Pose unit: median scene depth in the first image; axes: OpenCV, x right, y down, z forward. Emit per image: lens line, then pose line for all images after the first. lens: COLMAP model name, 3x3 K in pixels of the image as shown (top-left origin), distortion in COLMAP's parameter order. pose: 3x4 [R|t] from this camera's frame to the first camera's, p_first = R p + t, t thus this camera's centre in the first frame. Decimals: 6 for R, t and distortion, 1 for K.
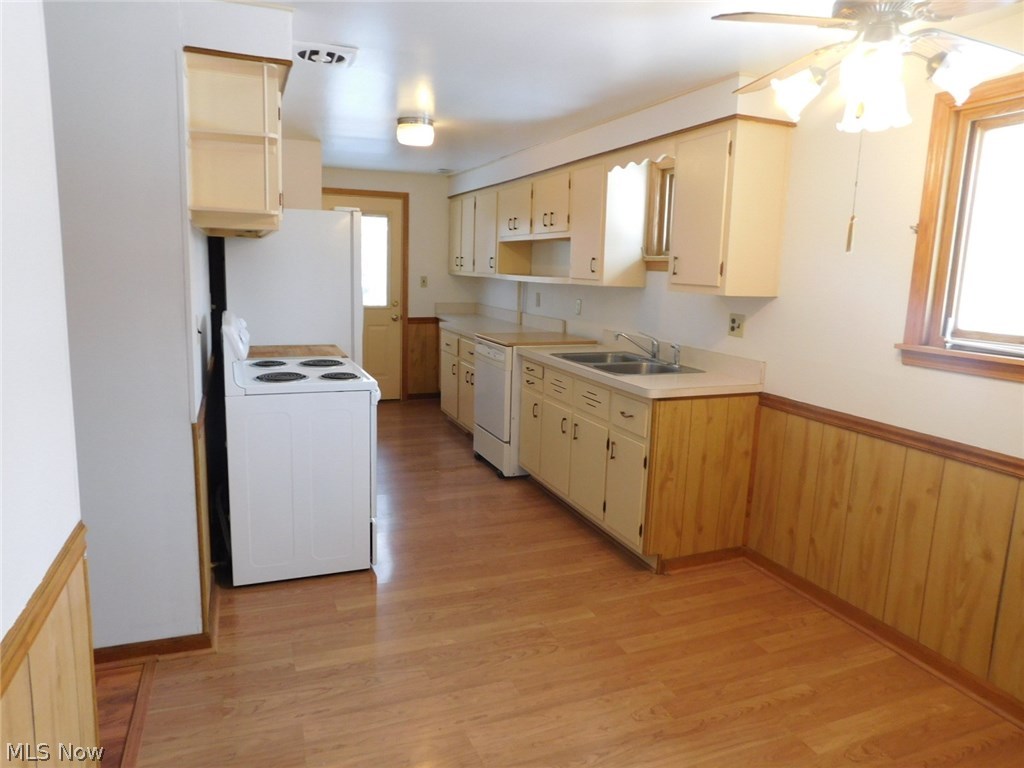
lens RADIAL K [[674.6, 0, 509.9], [0, 674.6, 381.1], [0, 0, 1]] dist [-0.074937, 0.060368]
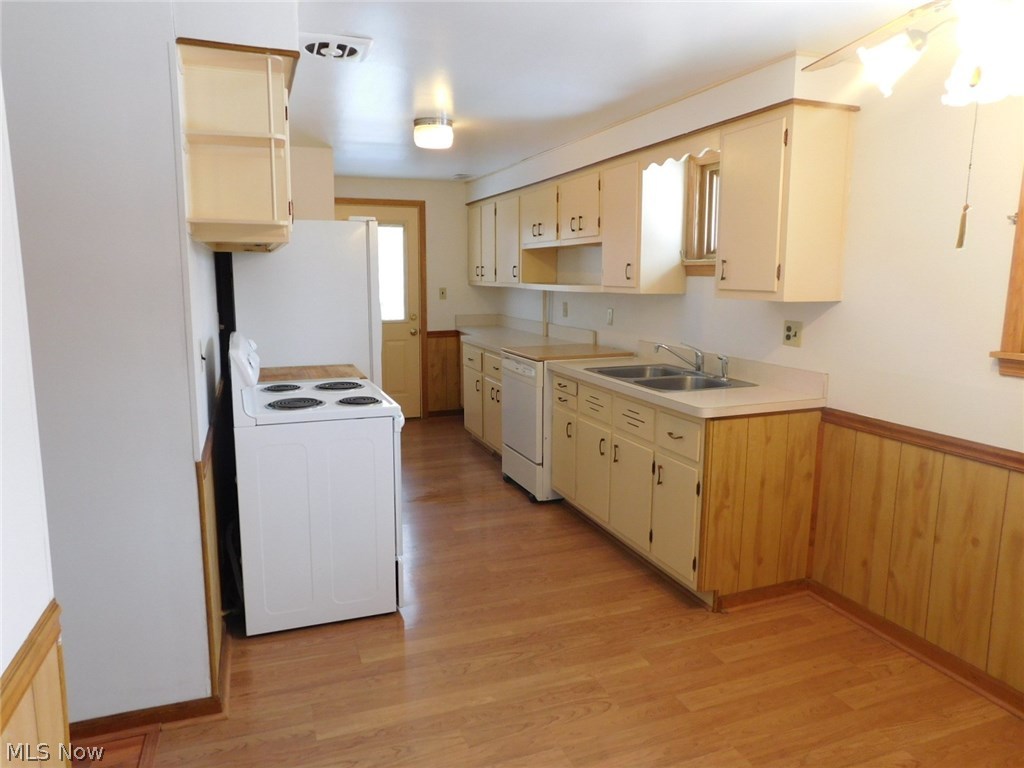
lens RADIAL K [[685.4, 0, 508.7], [0, 685.4, 380.9], [0, 0, 1]] dist [-0.066479, 0.063975]
pose [[0.999344, -0.023485, -0.027578, -0.024751], [0.023088, 0.999627, -0.014600, -0.016865], [0.027911, 0.013954, 0.999513, 0.080898]]
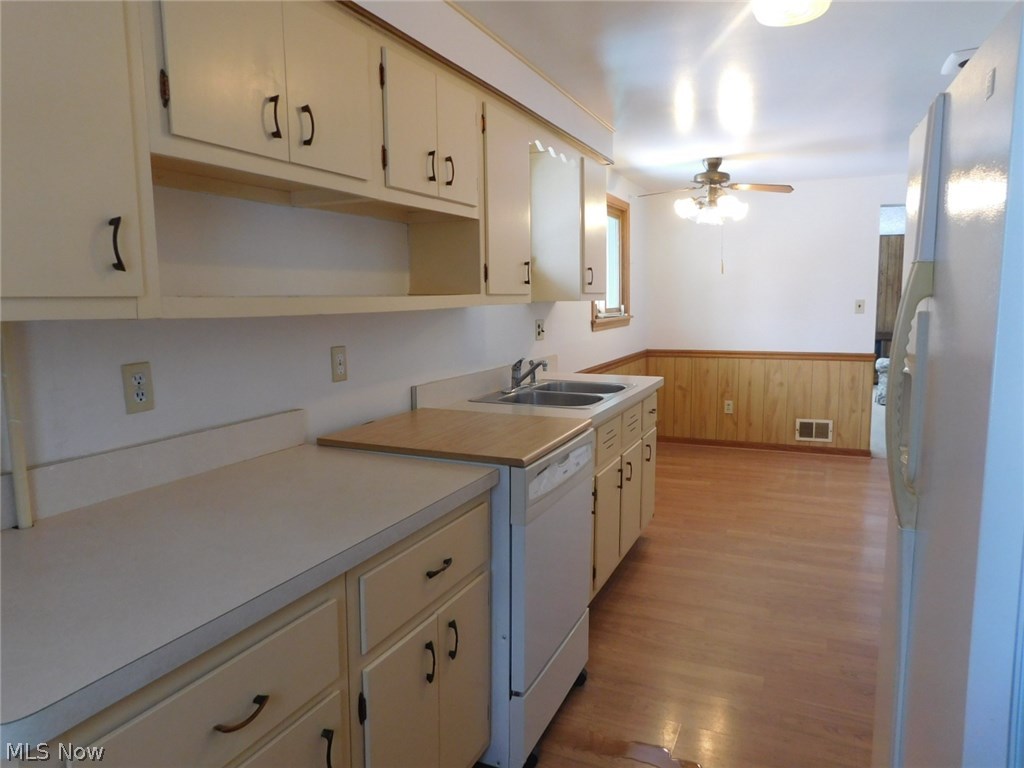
lens RADIAL K [[674.6, 0, 509.9], [0, 674.6, 381.1], [0, 0, 1]] dist [-0.074937, 0.060368]
pose [[-0.692202, -0.112302, 0.712913, -0.484100], [0.109984, 0.959867, 0.257992, -0.333754], [-0.713275, 0.256991, -0.652070, 2.020716]]
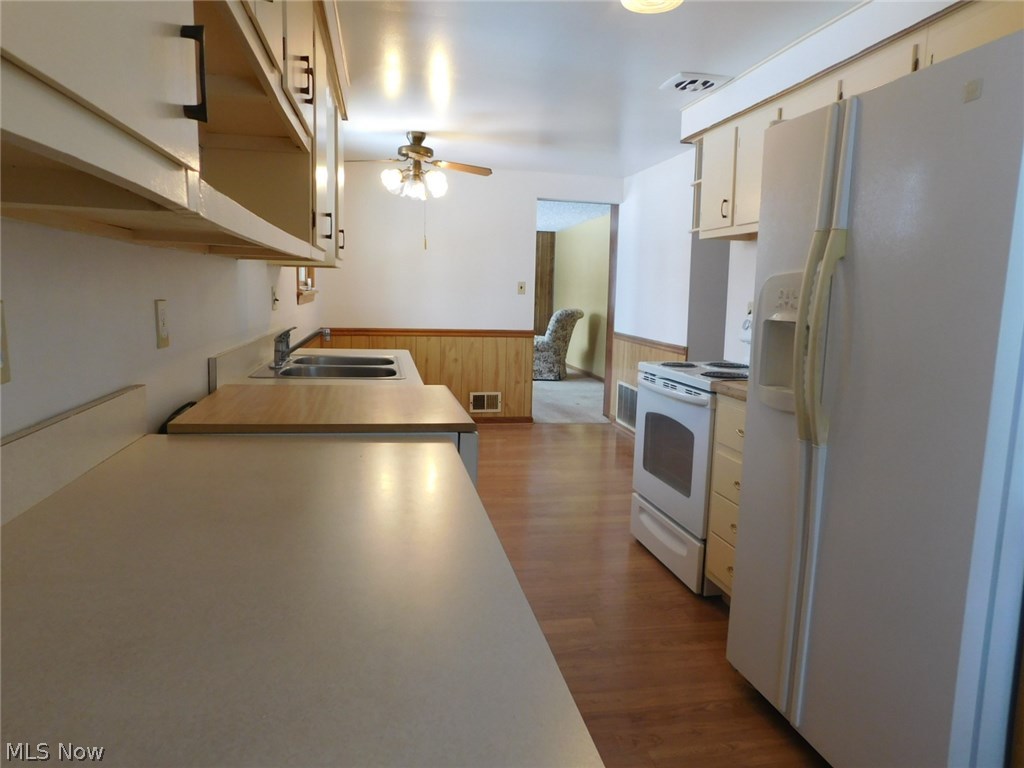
lens RADIAL K [[685.4, 0, 508.7], [0, 685.4, 380.9], [0, 0, 1]] dist [-0.066479, 0.063975]
pose [[-0.979193, -0.085413, 0.184081, -0.199207], [-0.026827, 0.953632, 0.299776, -0.308321], [-0.201150, 0.288600, -0.936082, 2.133340]]
